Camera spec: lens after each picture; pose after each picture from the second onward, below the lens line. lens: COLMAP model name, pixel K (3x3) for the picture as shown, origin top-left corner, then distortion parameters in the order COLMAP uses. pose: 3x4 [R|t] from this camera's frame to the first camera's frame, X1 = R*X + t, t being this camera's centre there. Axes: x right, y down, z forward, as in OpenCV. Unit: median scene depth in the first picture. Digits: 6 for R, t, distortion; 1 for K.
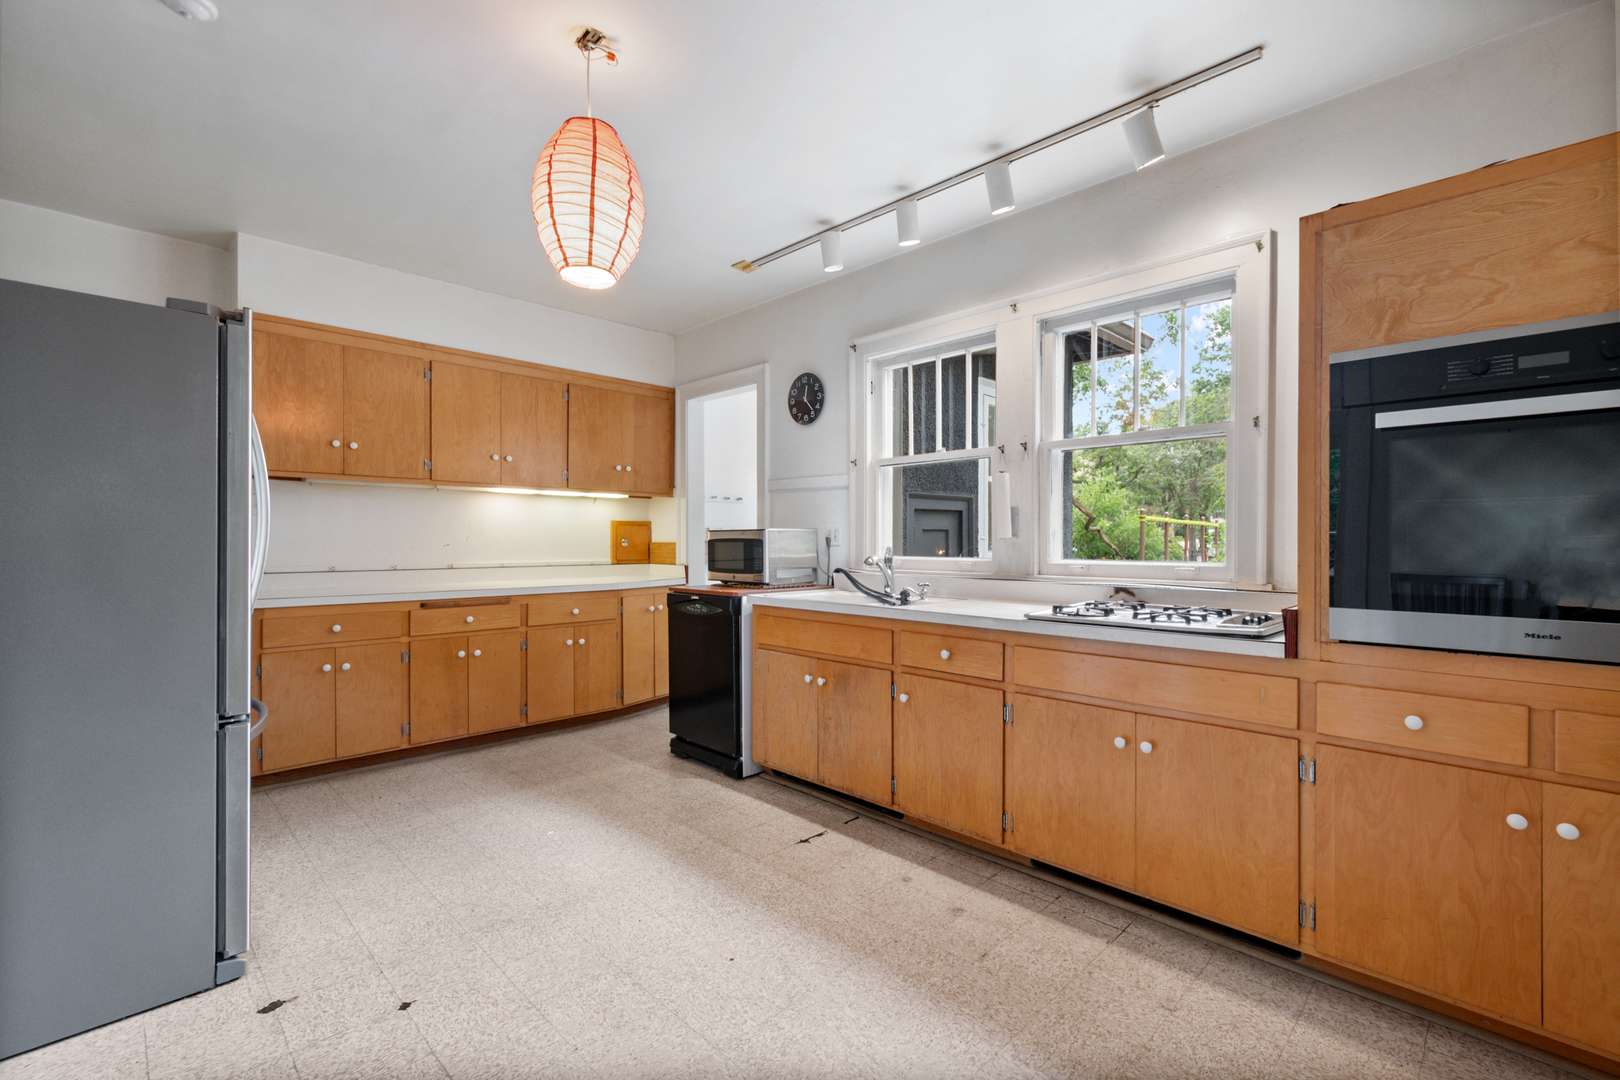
lens RADIAL K [[720.2, 0, 812.5], [0, 720.2, 547.4], [0, 0, 1]] dist [0.003862, -0.000449]
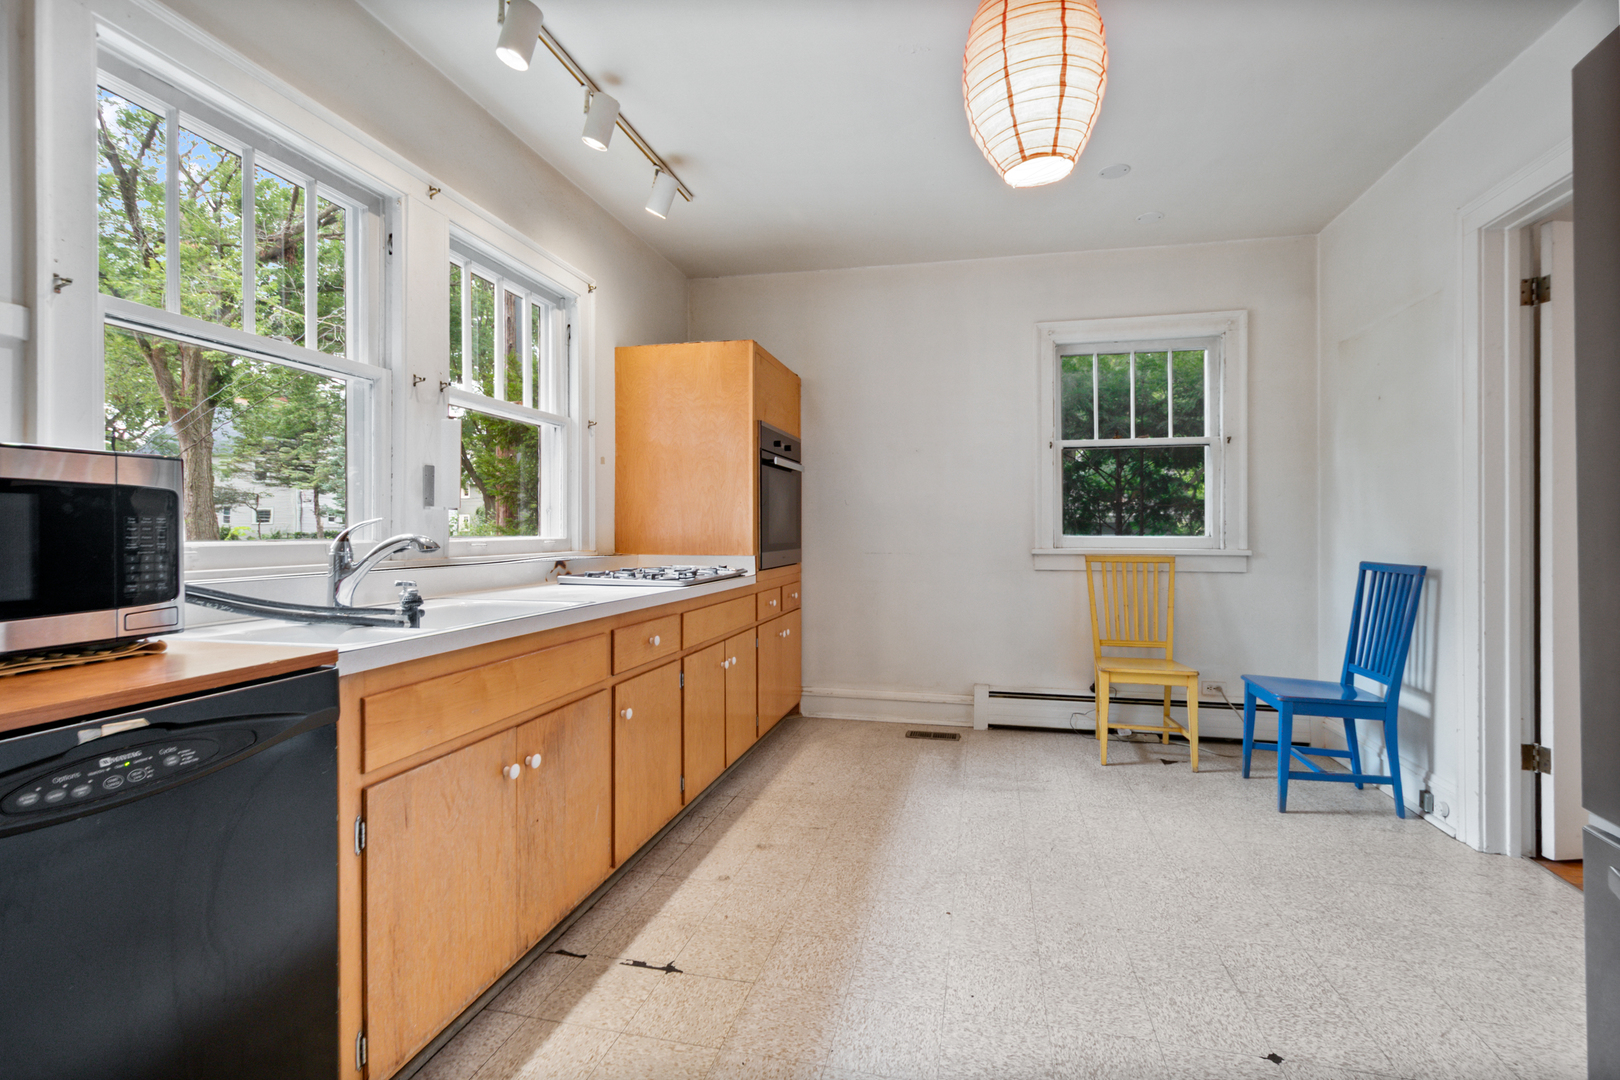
lens RADIAL K [[720.2, 0, 848.4], [0, 720.2, 529.7], [0, 0, 1]] dist [0.003862, -0.000449]
pose [[-0.568745, 0.001715, 0.822512, -0.713291], [0.010407, 0.999933, 0.005111, 0.011132], [-0.822448, 0.011467, -0.568725, 1.374867]]
